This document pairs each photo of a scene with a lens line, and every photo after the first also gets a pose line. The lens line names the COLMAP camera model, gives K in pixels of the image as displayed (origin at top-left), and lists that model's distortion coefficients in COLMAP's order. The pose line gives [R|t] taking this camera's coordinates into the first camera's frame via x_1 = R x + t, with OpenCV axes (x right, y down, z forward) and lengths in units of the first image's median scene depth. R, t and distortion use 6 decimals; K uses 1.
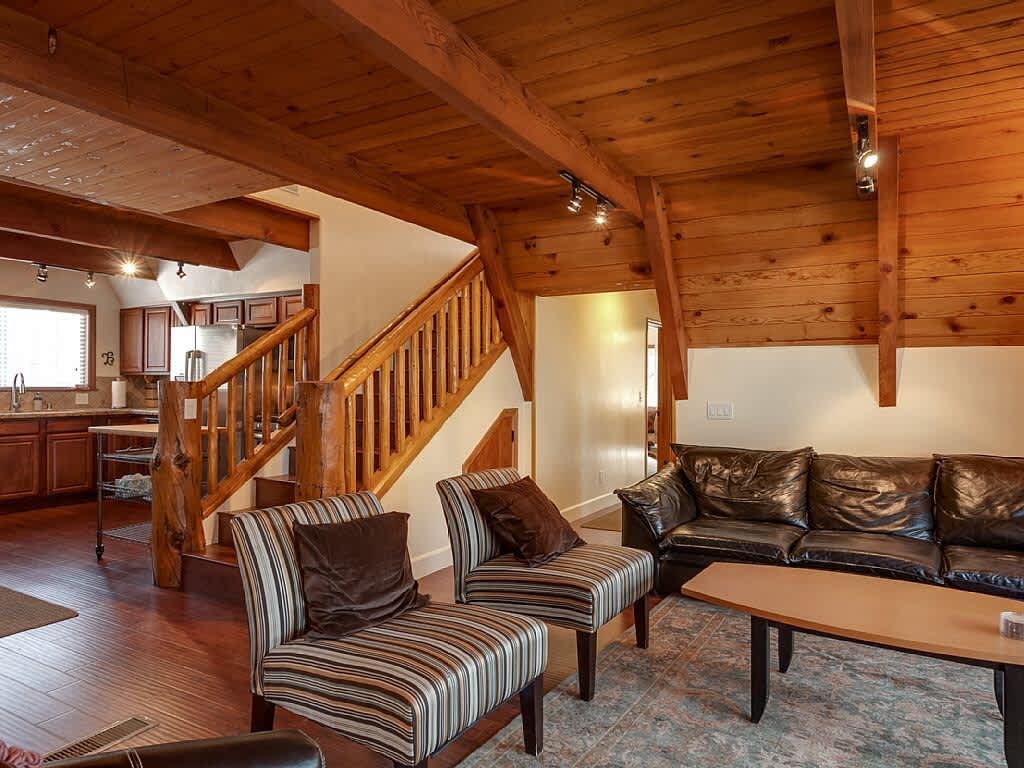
lens RADIAL K [[656.5, 0, 526.9], [0, 656.5, 381.1], [0, 0, 1]] dist [-0.005558, 0.000881]
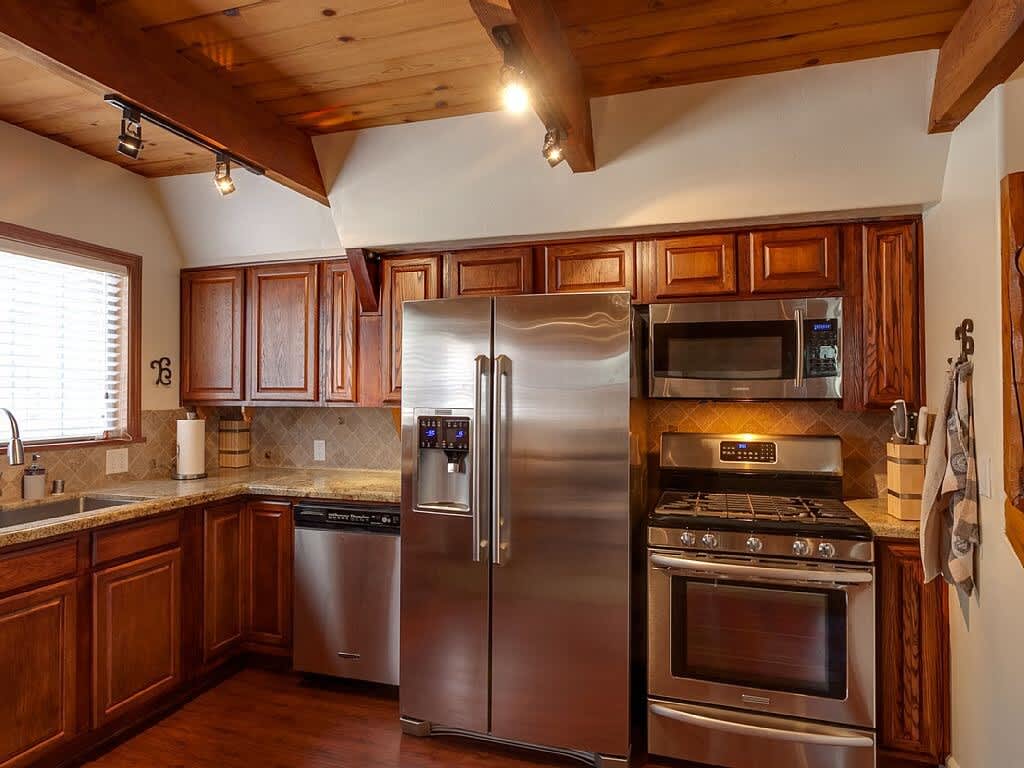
lens RADIAL K [[656.5, 0, 509.3], [0, 656.5, 382.6], [0, 0, 1]] dist [-0.005558, 0.000881]
pose [[0.983823, 0.000962, 0.179140, -0.531458], [0.001425, 0.999912, -0.013196, -0.022172], [-0.179136, 0.013238, 0.983735, 0.545806]]
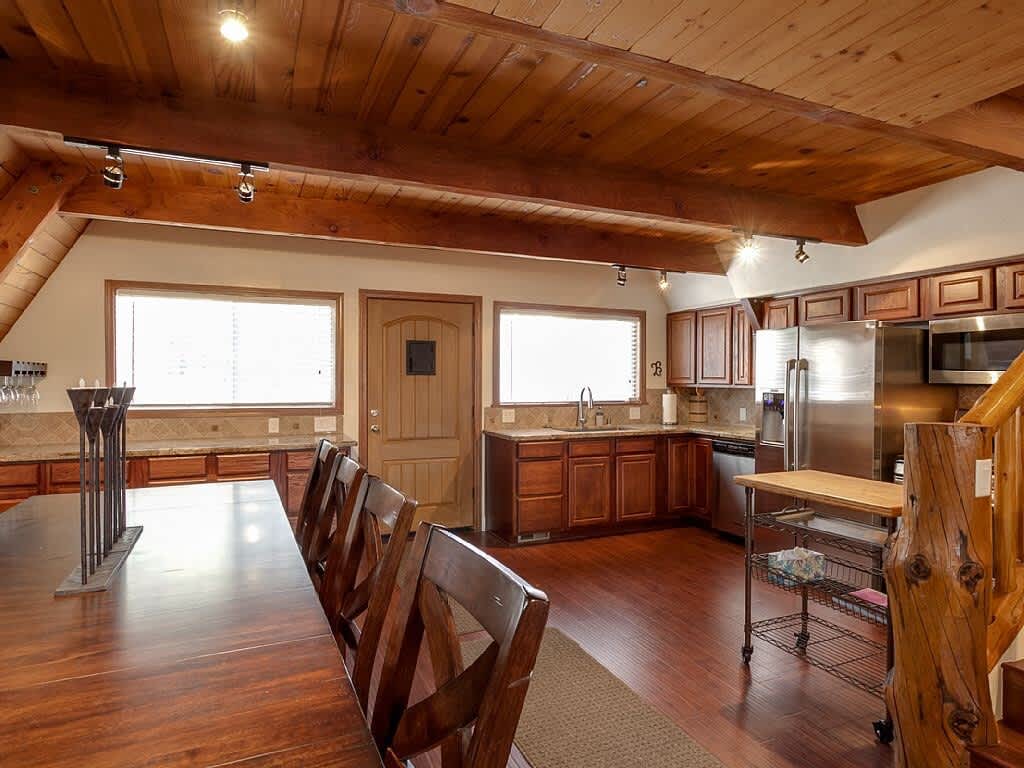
lens RADIAL K [[607.7, 0, 501.5], [0, 607.7, 383.0], [0, 0, 1]] dist [0.010034, 0.001715]
pose [[0.785087, 0.003725, -0.619374, -0.317437], [0.002579, 0.999954, 0.009283, -0.025827], [0.619380, -0.008885, 0.785041, 0.225791]]
